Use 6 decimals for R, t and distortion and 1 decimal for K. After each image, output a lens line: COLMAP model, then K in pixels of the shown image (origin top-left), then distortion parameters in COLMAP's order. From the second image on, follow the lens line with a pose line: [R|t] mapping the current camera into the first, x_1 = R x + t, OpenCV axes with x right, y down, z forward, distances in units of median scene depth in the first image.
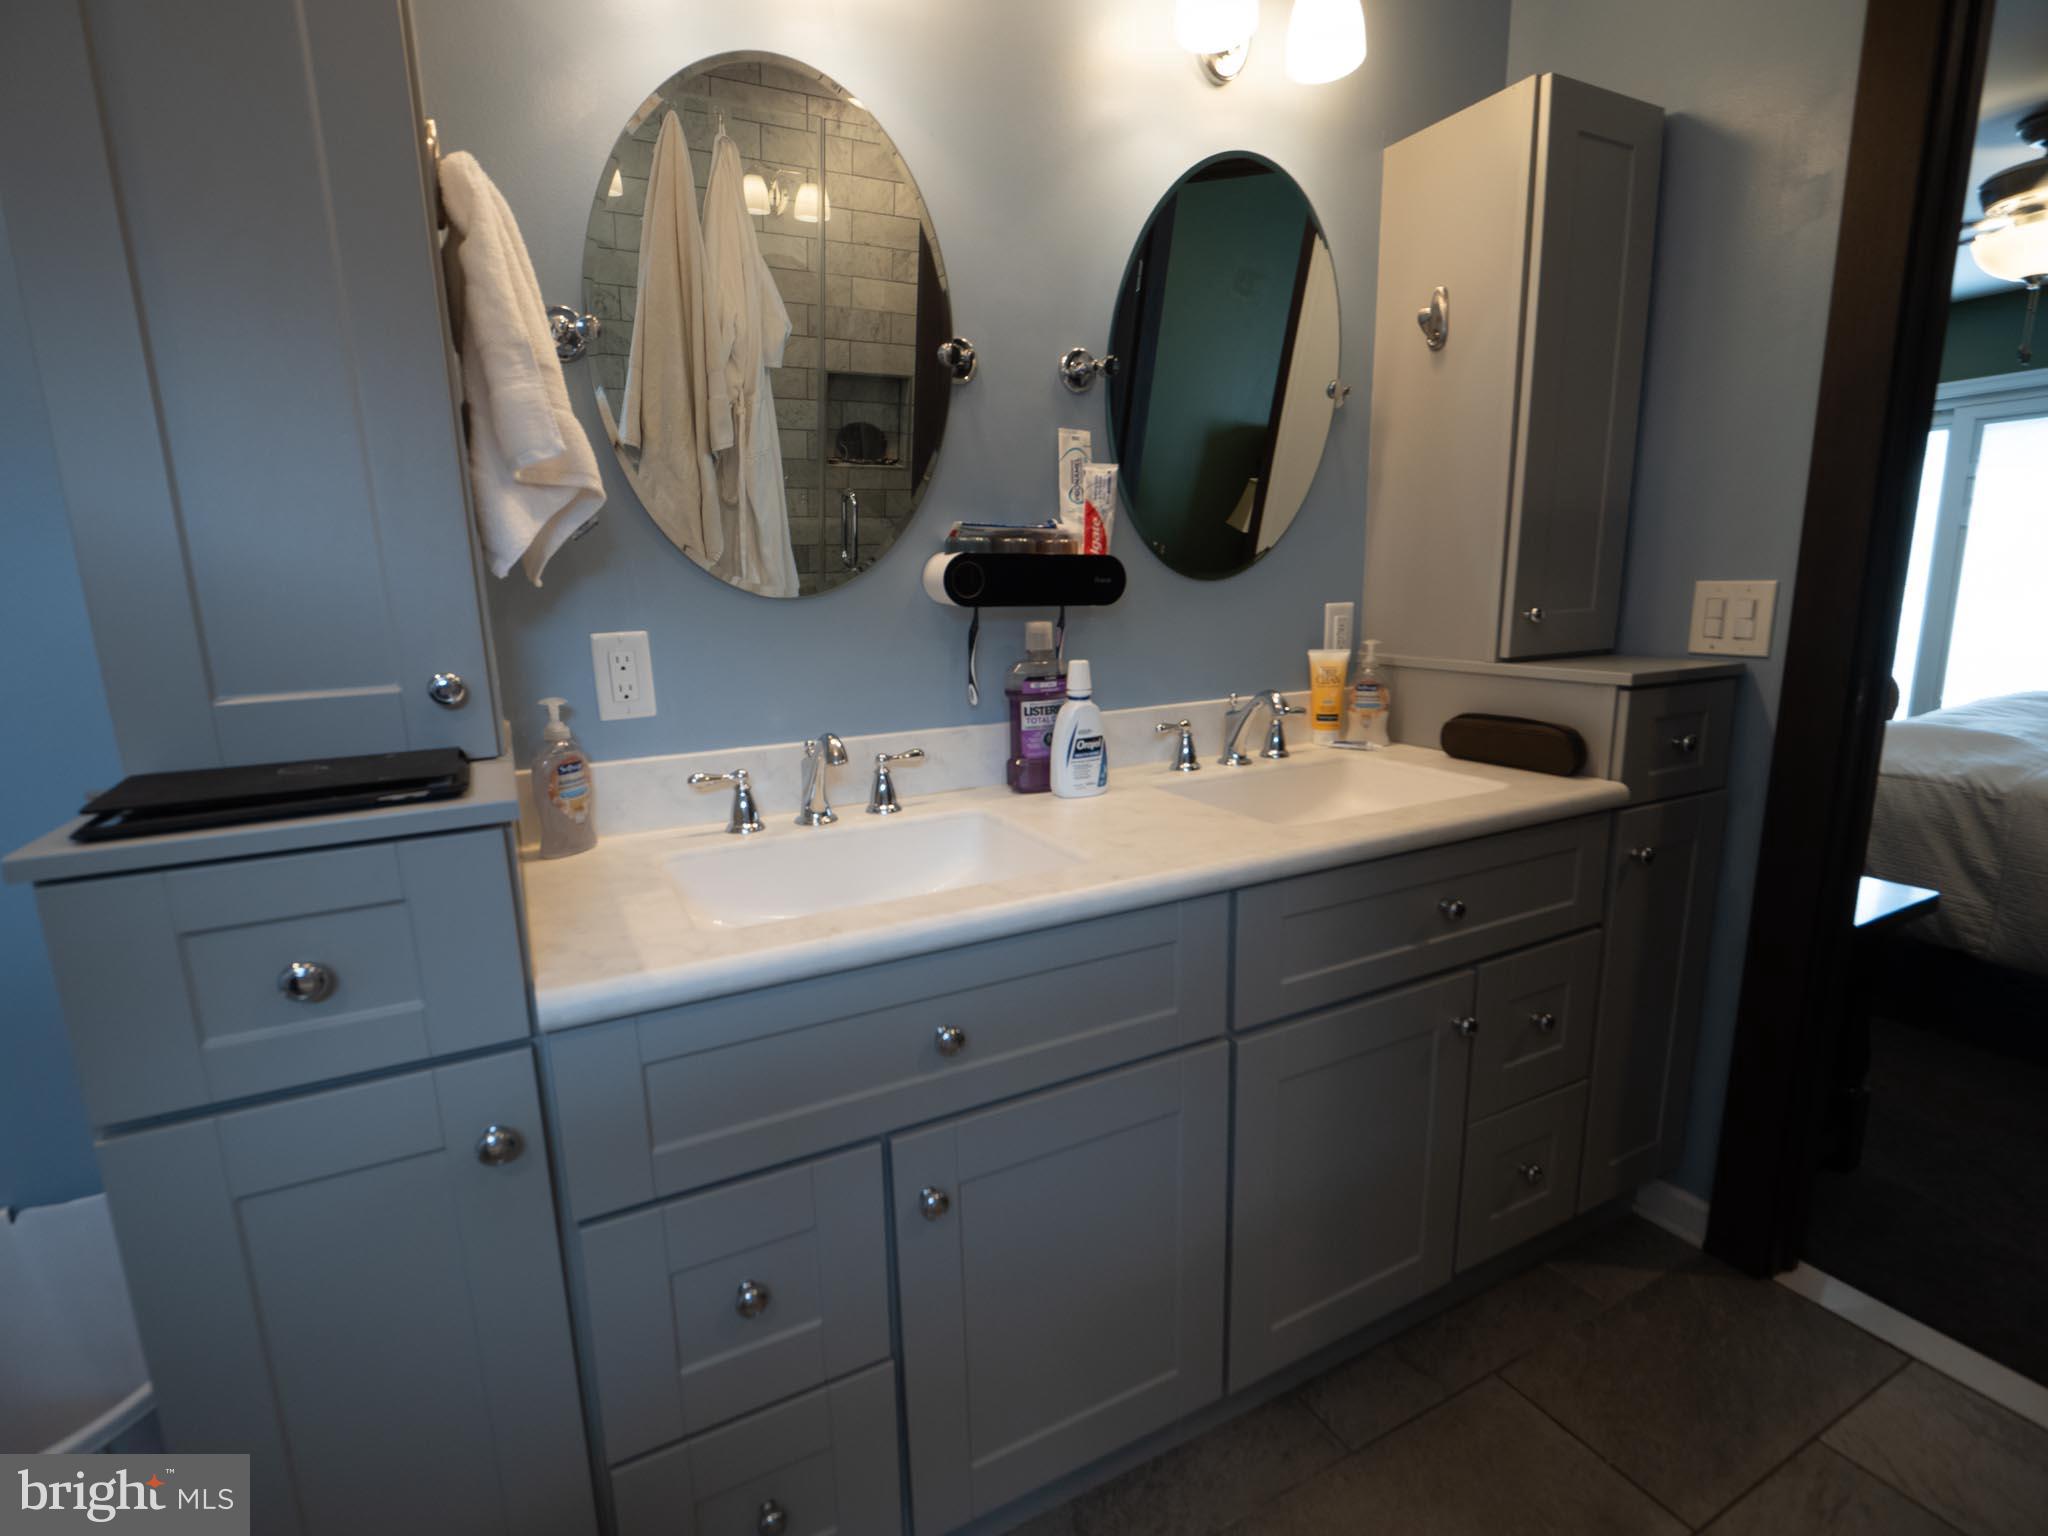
lens RADIAL K [[975.5, 0, 1020.9], [0, 975.5, 773.9], [0, 0, 1]] dist [-0.011872, -0.000084]
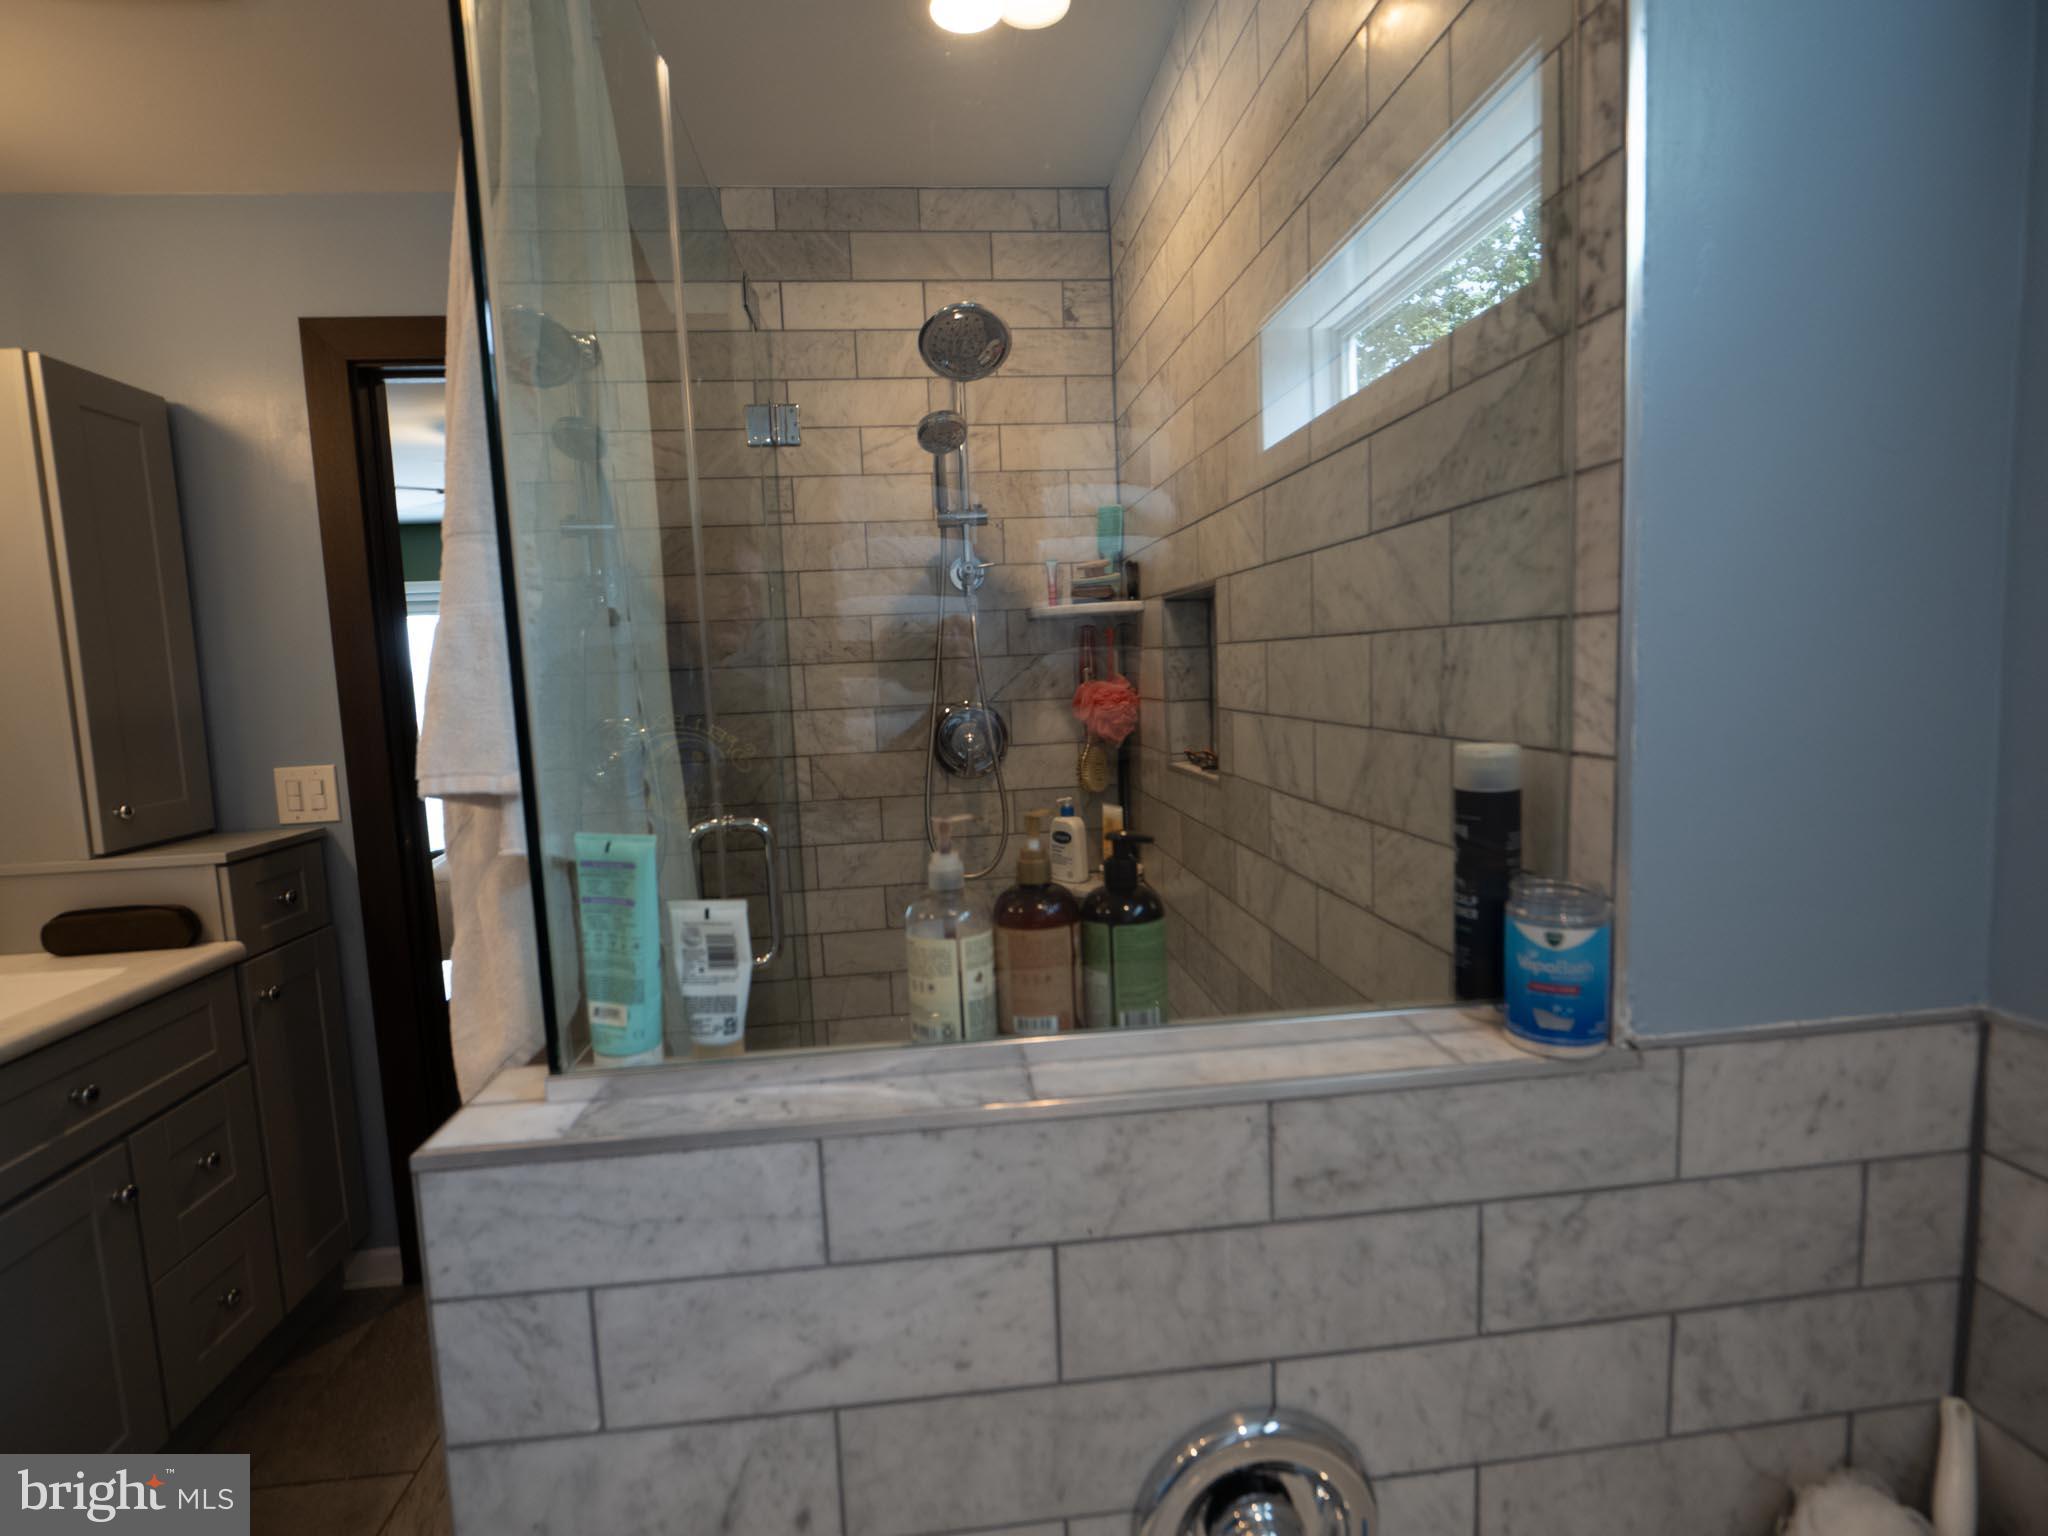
lens RADIAL K [[975.5, 0, 1020.9], [0, 975.5, 762.3], [0, 0, 1]] dist [-0.011872, -0.000084]
pose [[0.361453, -0.085548, 0.928458, -0.127980], [0.221378, 0.975181, 0.003669, 0.003587], [-0.905728, 0.204214, 0.371420, -0.373418]]
